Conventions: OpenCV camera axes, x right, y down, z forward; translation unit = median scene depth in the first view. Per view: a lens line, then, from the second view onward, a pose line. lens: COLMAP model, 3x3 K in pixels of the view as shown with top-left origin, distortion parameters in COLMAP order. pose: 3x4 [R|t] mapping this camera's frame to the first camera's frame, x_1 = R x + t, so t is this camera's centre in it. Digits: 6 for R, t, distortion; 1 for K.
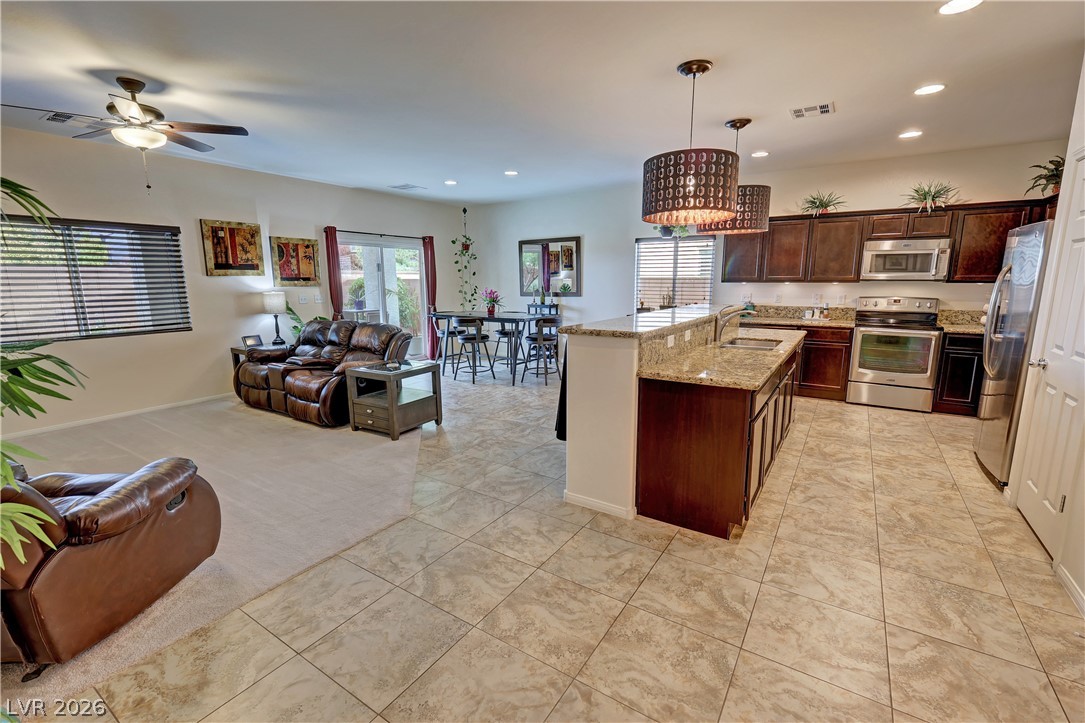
lens RADIAL K [[466.3, 0, 545.0], [0, 466.3, 357.9], [0, 0, 1]] dist [0.002724, 0.000245]
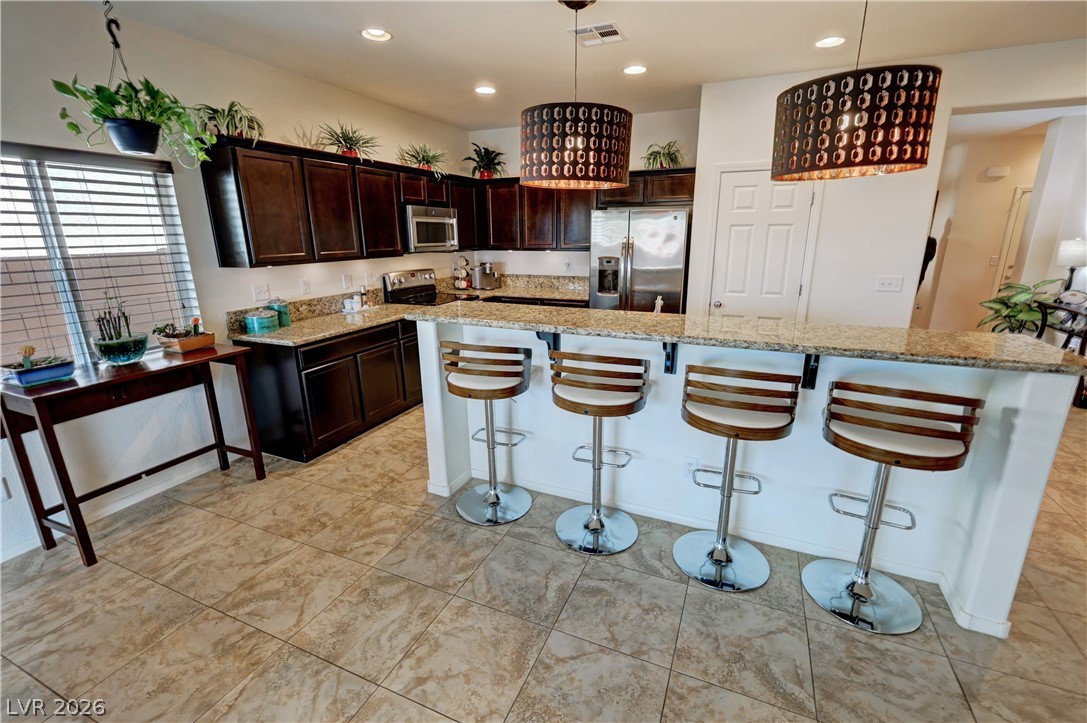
lens RADIAL K [[475.3, 0, 539.6], [0, 475.3, 364.3], [0, 0, 1]] dist [0.010672, -0.000457]
pose [[-0.159699, -0.263432, 0.951367, -0.239018], [0.175969, 0.940704, 0.290018, -0.211176], [-0.971355, 0.213726, -0.103874, 1.034749]]
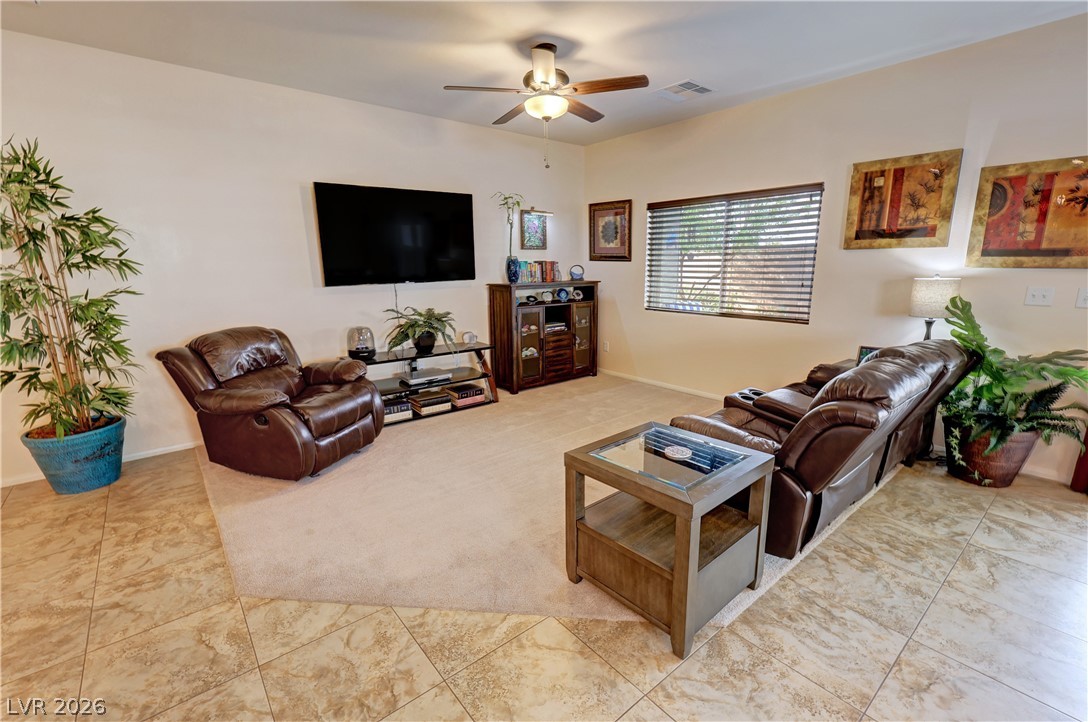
lens RADIAL K [[475.7, 0, 540.0], [0, 475.7, 358.1], [0, 0, 1]] dist [0.000728, 0.000179]
pose [[-0.296651, 0.194656, -0.934937, 0.103263], [-0.154257, 0.956383, 0.248066, -0.150623], [0.942445, 0.217810, -0.253685, 0.930319]]
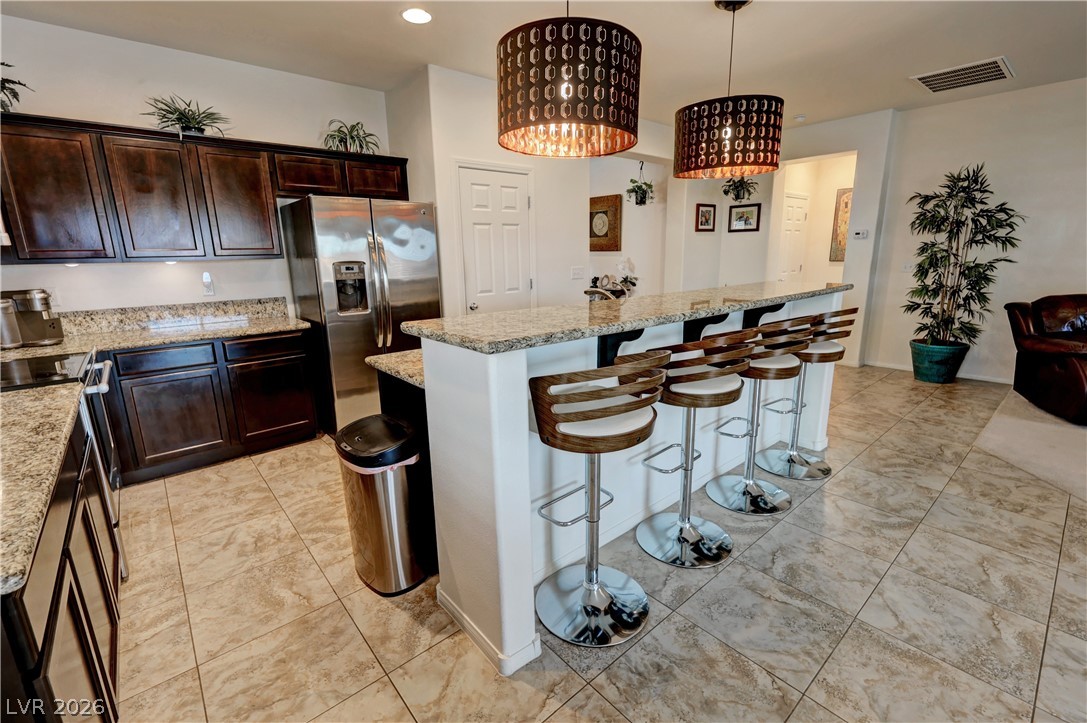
lens RADIAL K [[476.6, 0, 542.6], [0, 476.6, 370.0], [0, 0, 1]] dist [0.000770, 0.000339]
pose [[-0.960703, -0.044055, 0.274062, 0.248037], [0.069869, 0.917157, 0.392353, -0.220664], [-0.268643, 0.396083, -0.878037, 1.359682]]
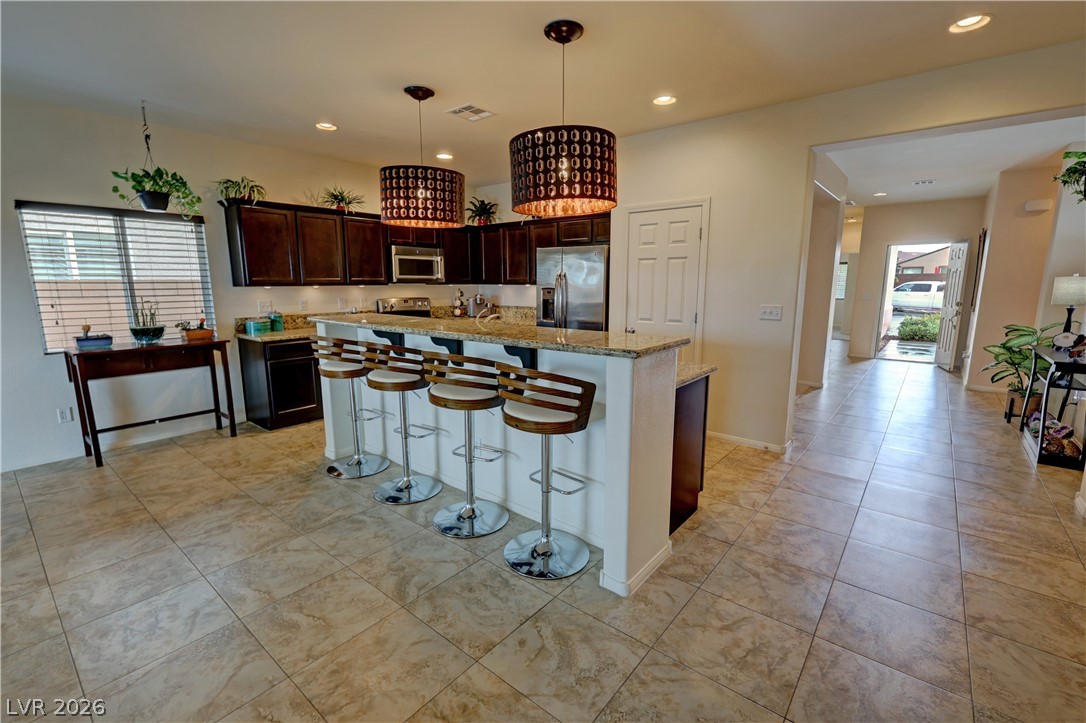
lens RADIAL K [[474.8, 0, 539.1], [0, 474.8, 364.3], [0, 0, 1]] dist [0.010672, -0.000457]
pose [[0.115840, -0.170474, 0.978529, -0.398632], [0.169929, 0.974039, 0.149576, -0.105658], [-0.978624, 0.148954, 0.141801, 0.635995]]
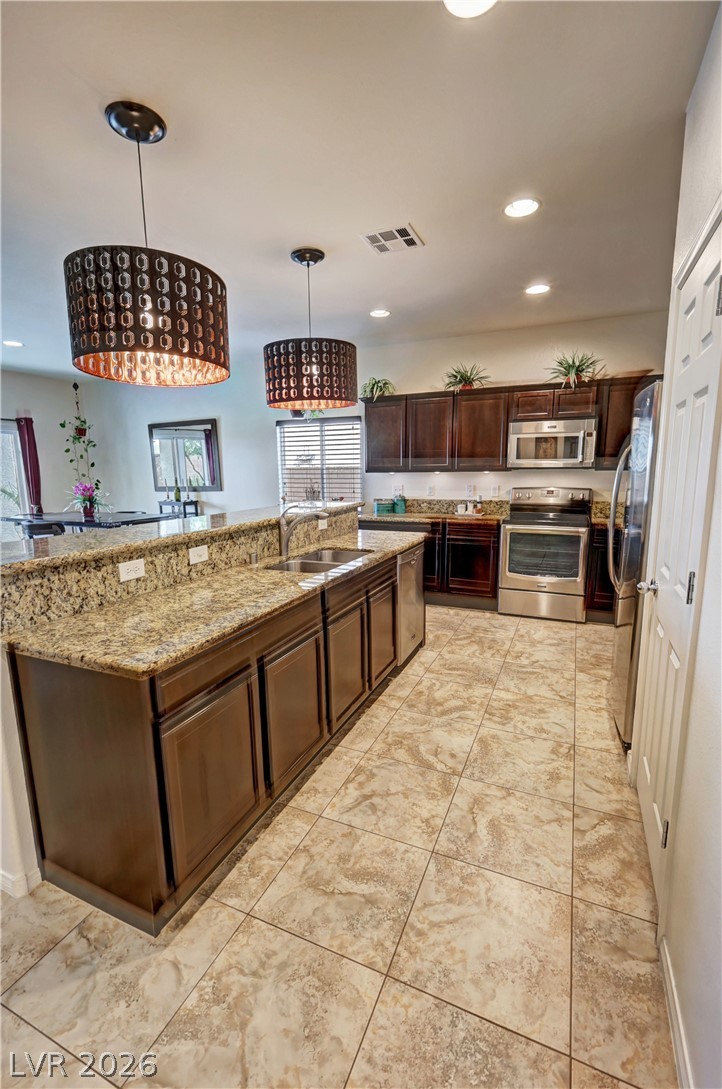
lens RADIAL K [[473.0, 0, 361.0], [0, 473.0, 544.5], [0, 0, 1]] dist [0.001571, 0.000129]
pose [[0.987533, -0.034372, 0.153615, 0.313579], [0.035969, 0.999324, -0.007624, -0.035864], [-0.153249, 0.013054, 0.988101, 0.221702]]
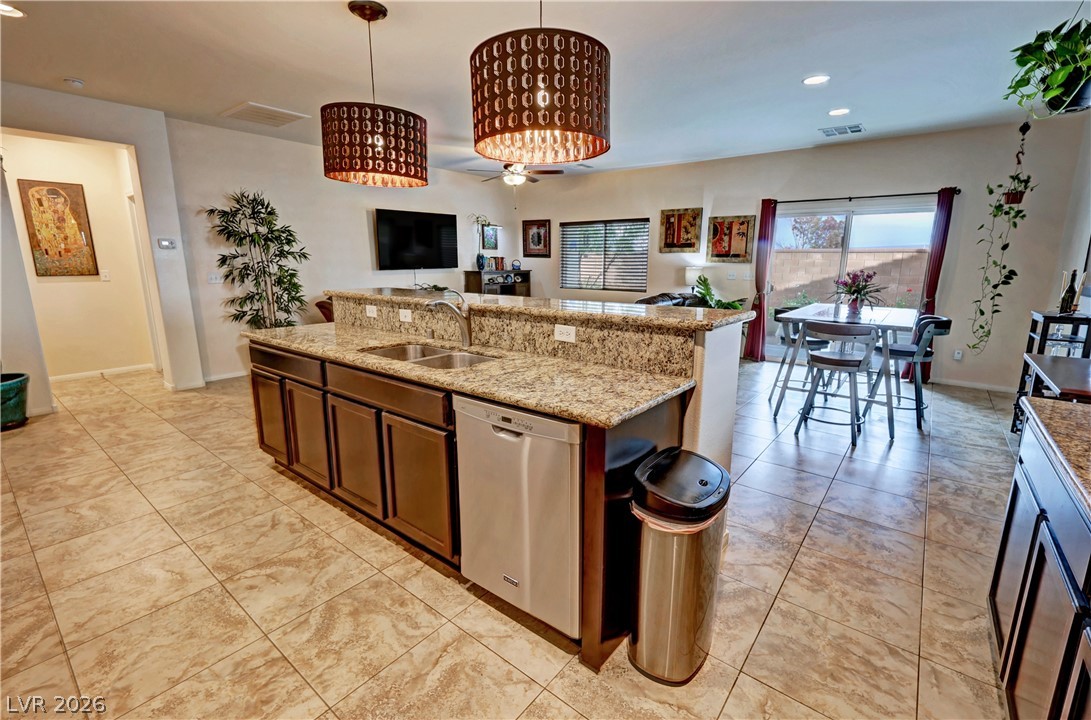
lens RADIAL K [[481.5, 0, 545.5], [0, 481.5, 360.0], [0, 0, 1]] dist [-0.001701, -0.000114]
pose [[-0.095586, 0.206798, -0.973703, 0.837367], [-0.173455, 0.959757, 0.220864, -0.151617], [0.980192, 0.190005, -0.055869, 0.956280]]
